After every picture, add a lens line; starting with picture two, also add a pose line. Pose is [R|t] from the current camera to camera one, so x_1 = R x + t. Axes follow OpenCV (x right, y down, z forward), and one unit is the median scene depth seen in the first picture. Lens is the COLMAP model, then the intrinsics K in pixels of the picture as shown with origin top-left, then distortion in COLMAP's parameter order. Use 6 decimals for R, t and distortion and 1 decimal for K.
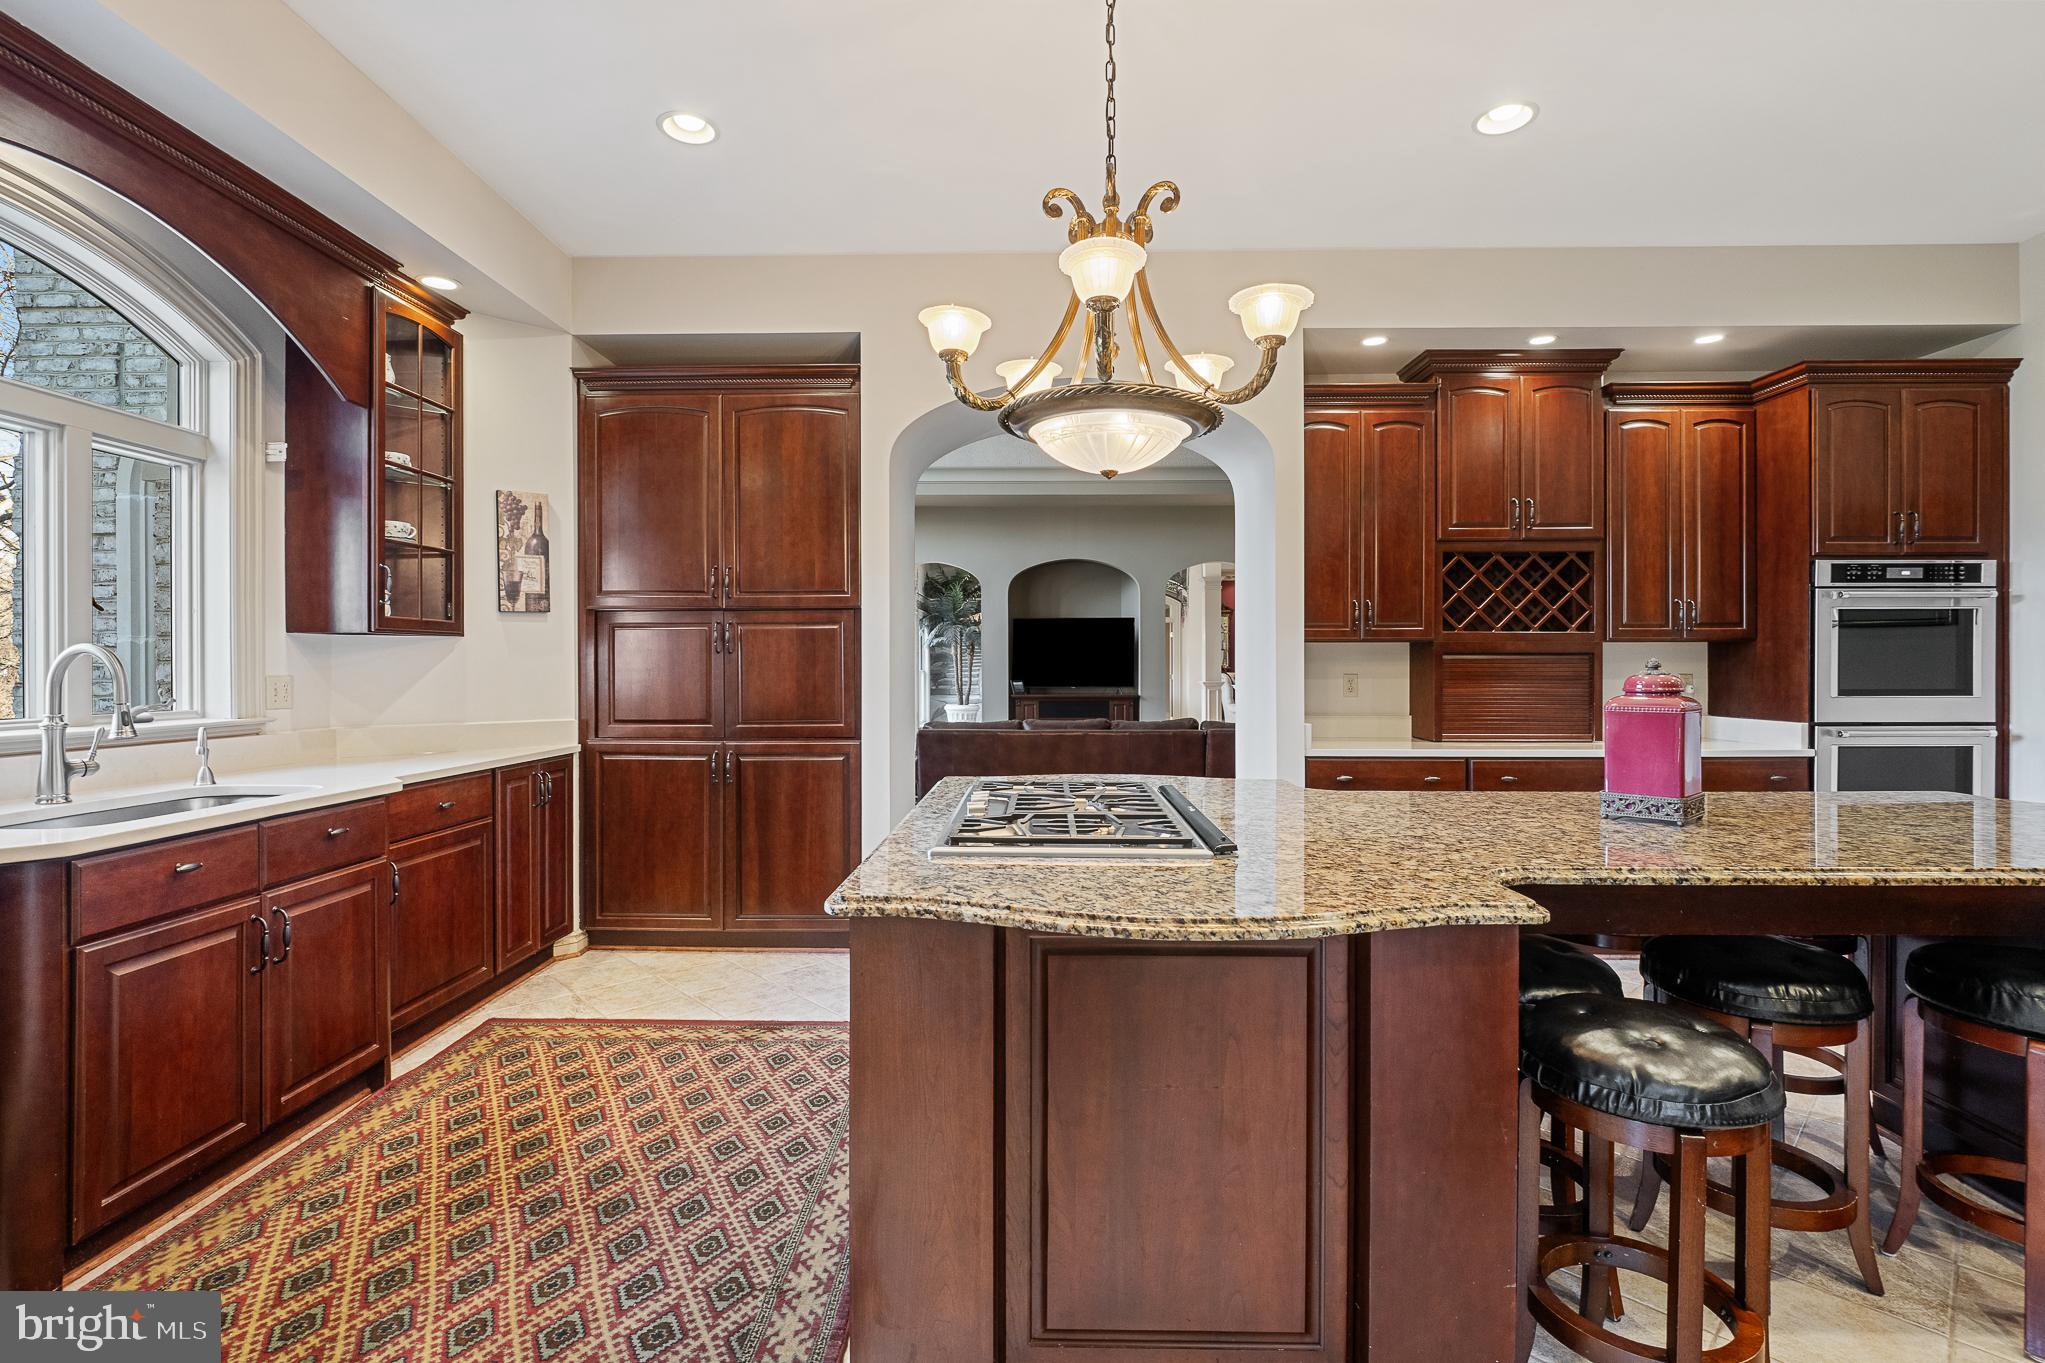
lens RADIAL K [[943.2, 0, 1026.7], [0, 943.2, 672.1], [0, 0, 1]] dist [-0.002161, -0.000423]
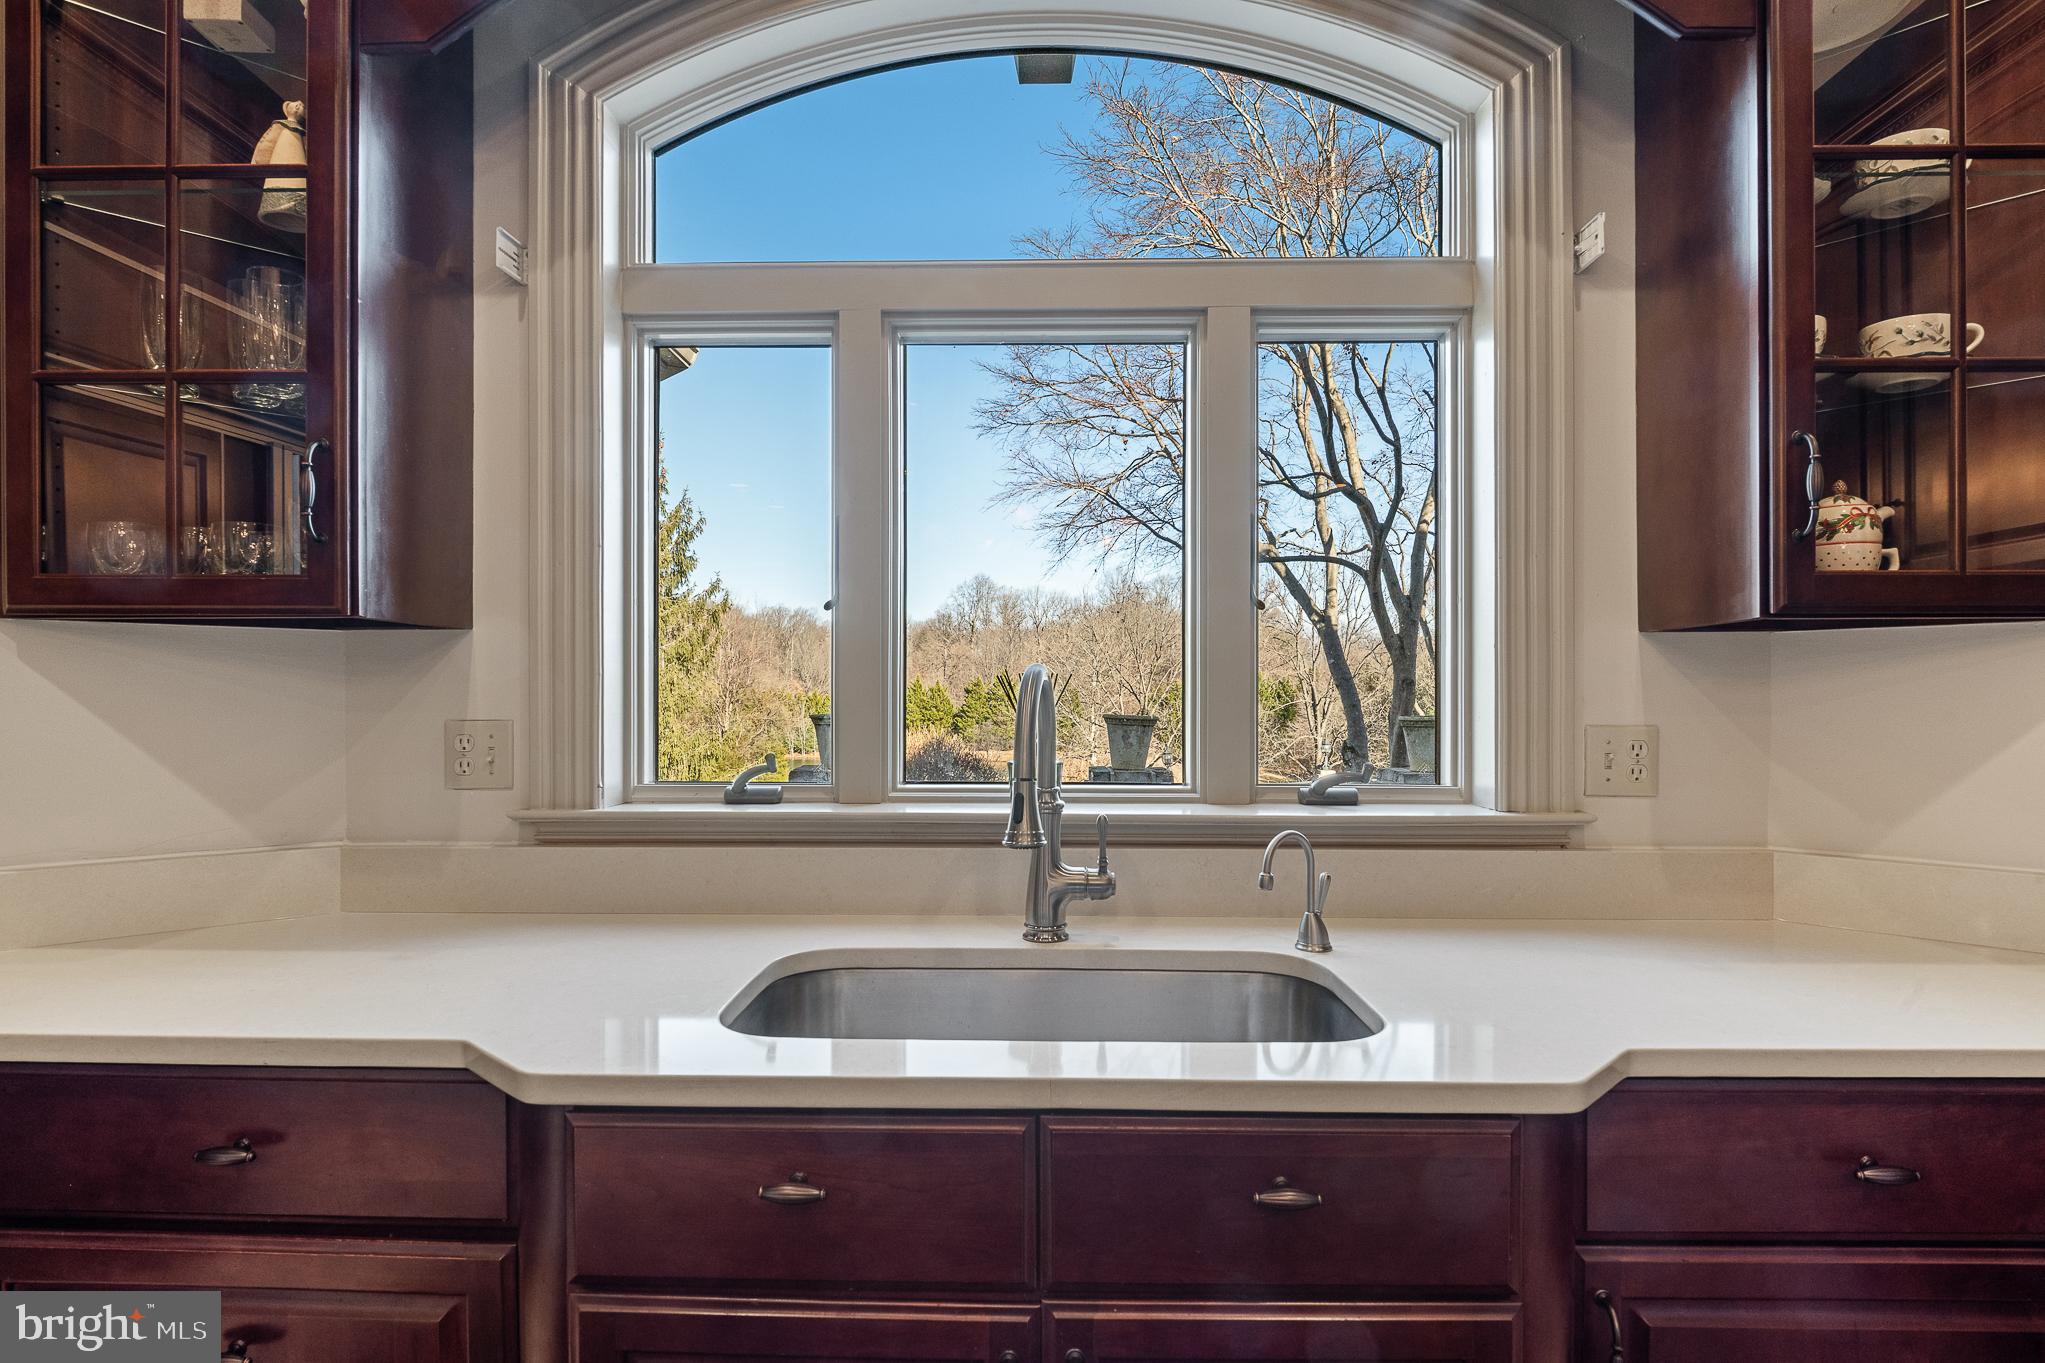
lens RADIAL K [[1051.6, 0, 1021.3], [0, 1051.6, 697.1], [0, 0, 1]] dist [-0.002530, -0.000492]
pose [[-0.006738, -0.002011, -0.999975, -0.290872], [-0.006713, 0.999976, -0.001966, -0.007524], [0.999955, 0.006699, -0.006751, 0.753154]]
